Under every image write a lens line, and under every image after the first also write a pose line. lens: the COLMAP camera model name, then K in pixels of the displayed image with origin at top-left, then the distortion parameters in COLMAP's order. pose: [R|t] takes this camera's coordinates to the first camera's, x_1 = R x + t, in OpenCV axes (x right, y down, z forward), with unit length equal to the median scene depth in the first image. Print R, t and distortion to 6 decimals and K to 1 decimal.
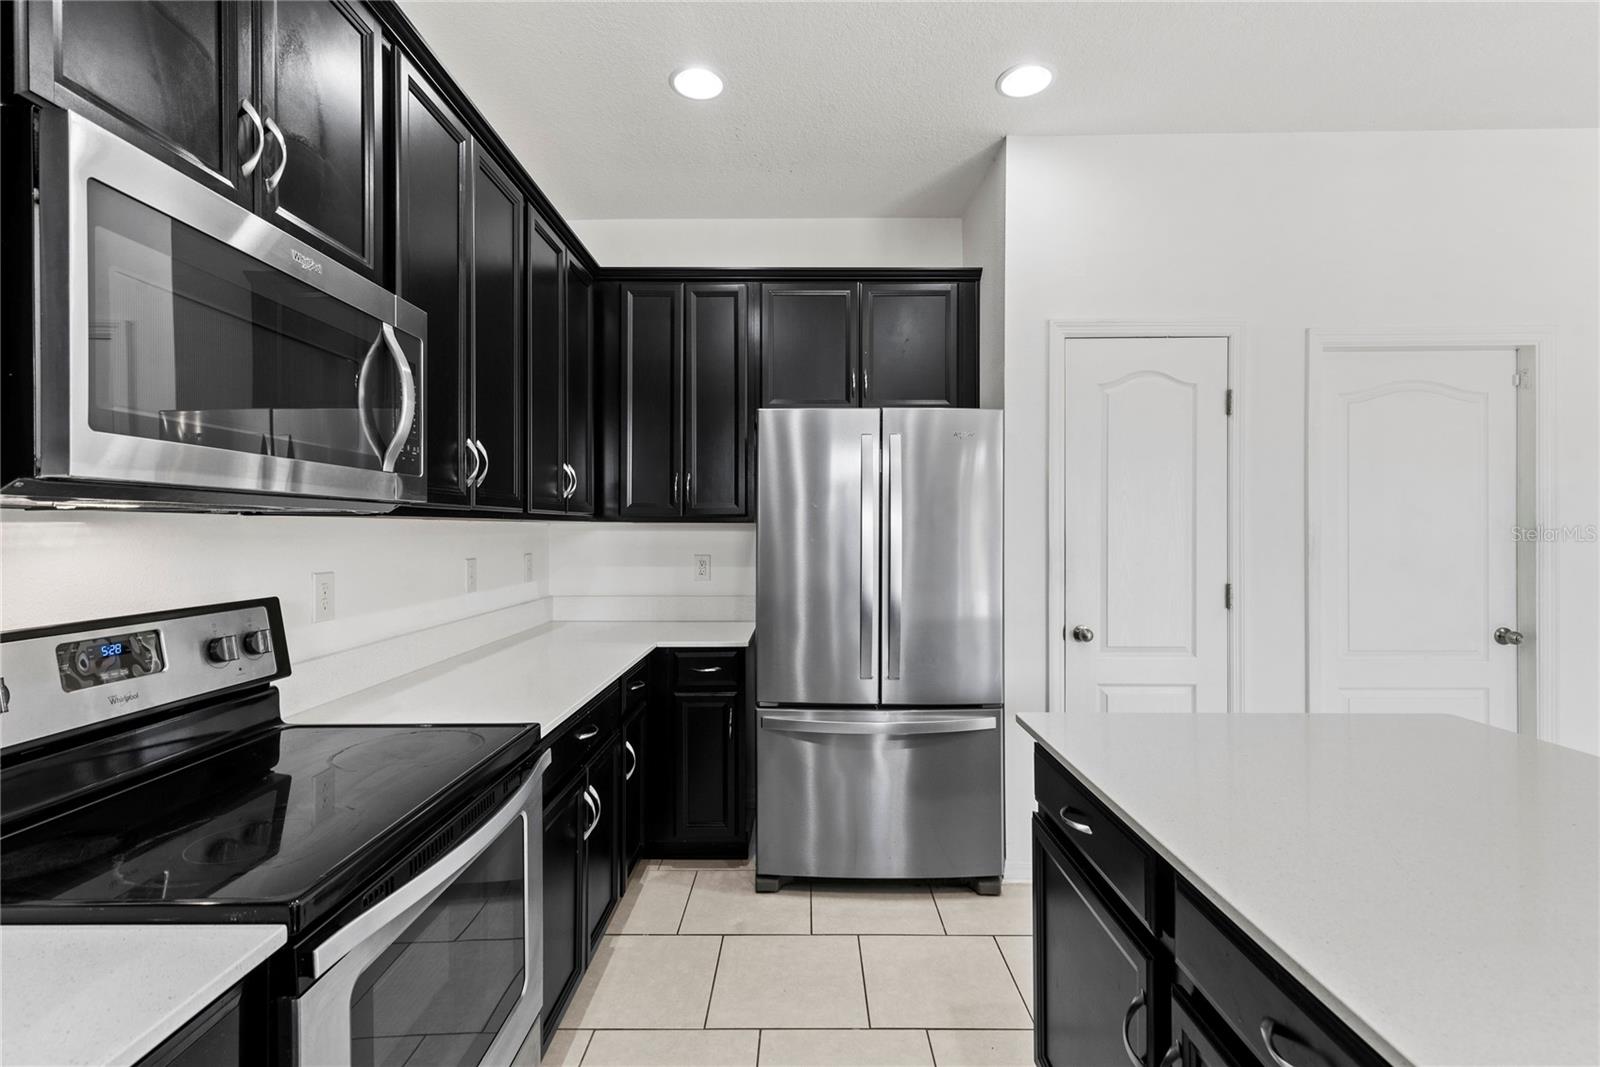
lens RADIAL K [[712.1, 0, 801.6], [0, 712.1, 535.6], [0, 0, 1]] dist [0.008769, -0.000542]
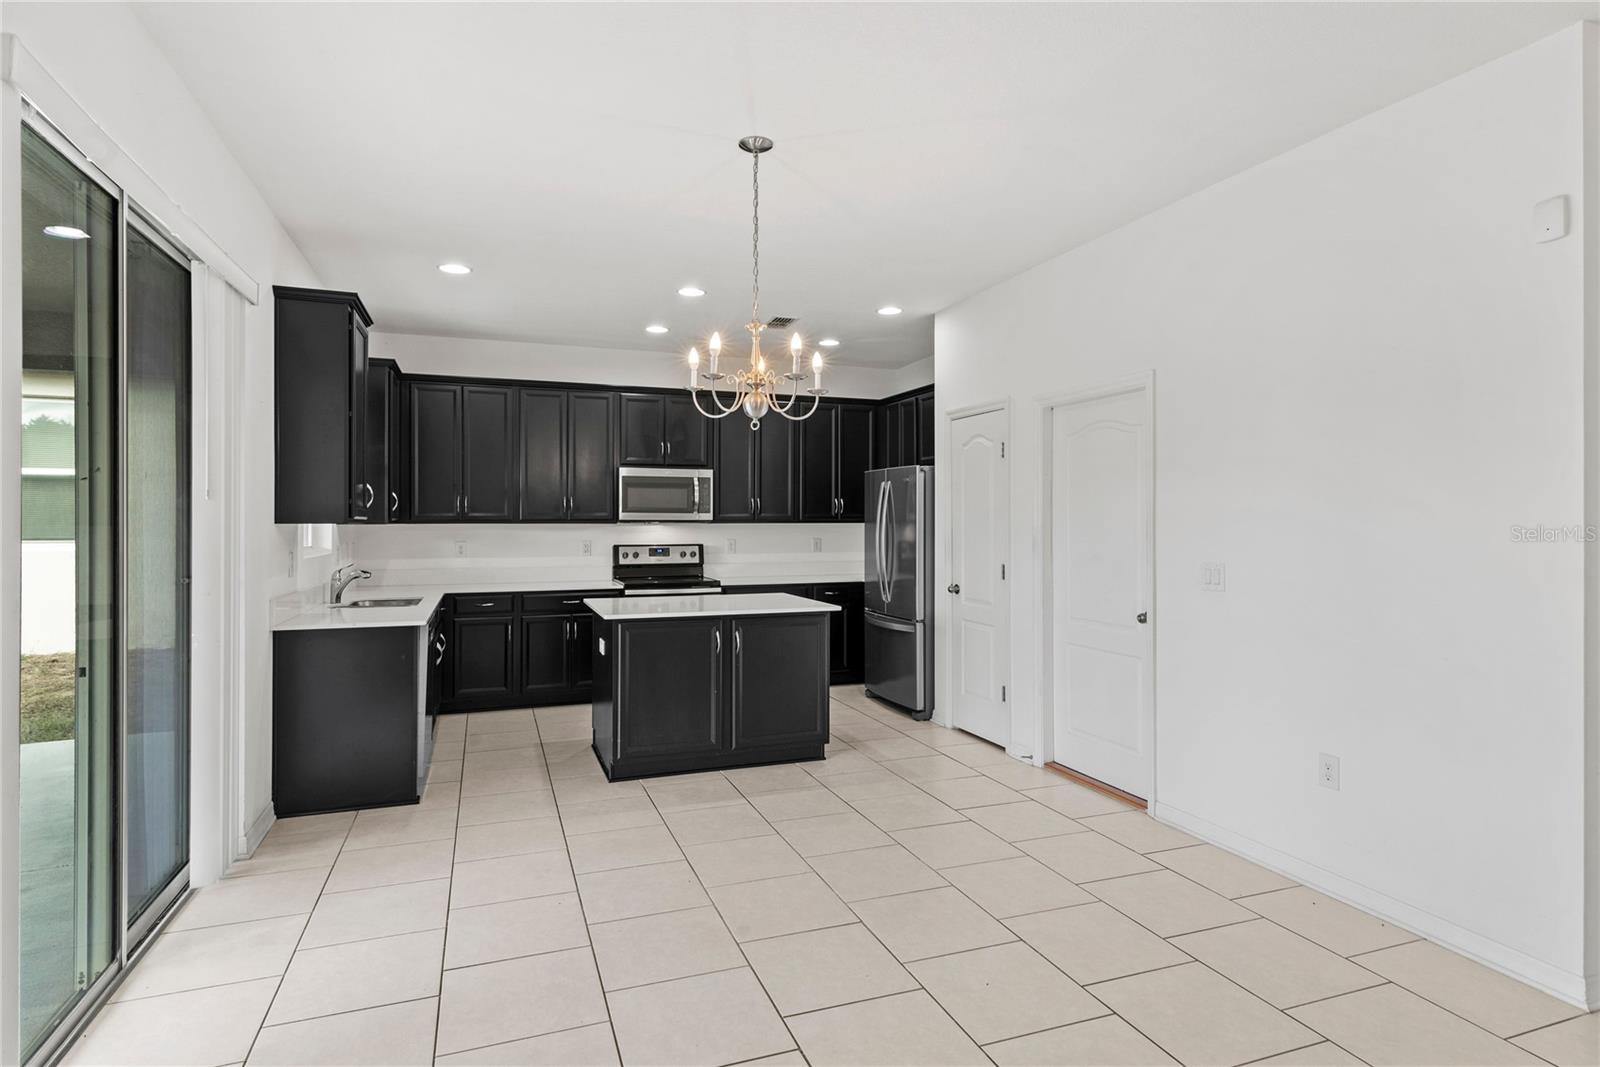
lens RADIAL K [[844.0, 0, 802.9], [0, 844.0, 518.9], [0, 0, 1]] dist [0.003626, 0.000273]
pose [[0.349561, -0.000743, -0.936913, 3.820844], [-0.007475, 0.999966, -0.003581, -0.039704], [0.936884, 0.008255, 0.349543, -0.111629]]
